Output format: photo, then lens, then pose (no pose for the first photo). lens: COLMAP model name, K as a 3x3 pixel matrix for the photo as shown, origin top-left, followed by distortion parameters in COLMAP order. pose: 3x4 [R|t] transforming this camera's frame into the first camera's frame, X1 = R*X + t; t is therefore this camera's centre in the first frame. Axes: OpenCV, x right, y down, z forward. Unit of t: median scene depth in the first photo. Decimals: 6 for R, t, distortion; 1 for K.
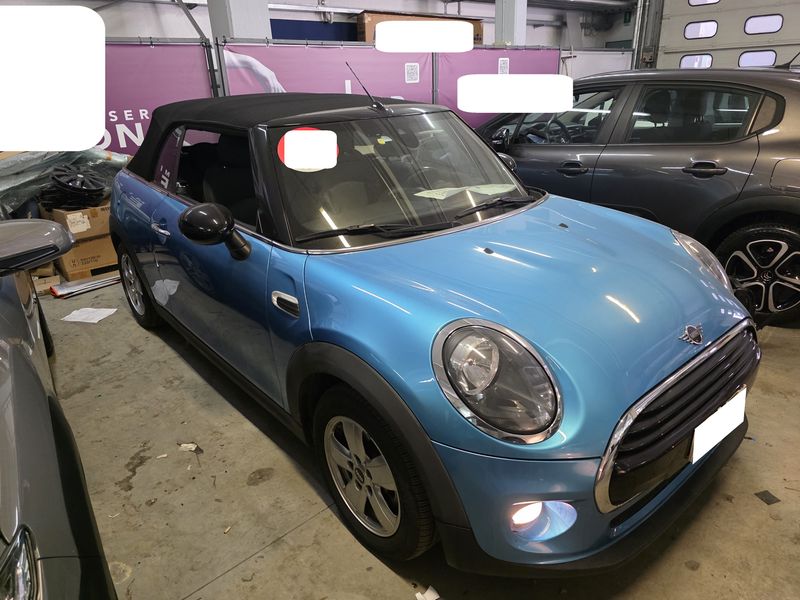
lens RADIAL K [[548.9, 0, 403.1], [0, 548.9, 304.1], [0, 0, 1]] dist [0.007303, -0.012928]
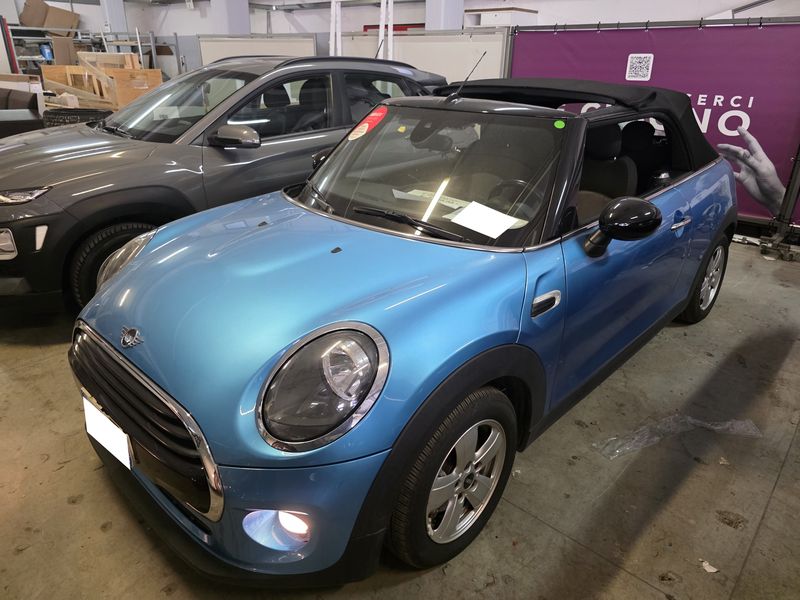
lens RADIAL K [[548.9, 0, 395.4], [0, 548.9, 296.9], [0, 0, 1]] dist [0.007303, -0.012928]
pose [[0.081152, 0.421850, -0.903026, 0.485253], [-0.397630, 0.844495, 0.358774, -0.185788], [0.913950, 0.329956, 0.236273, 0.398098]]
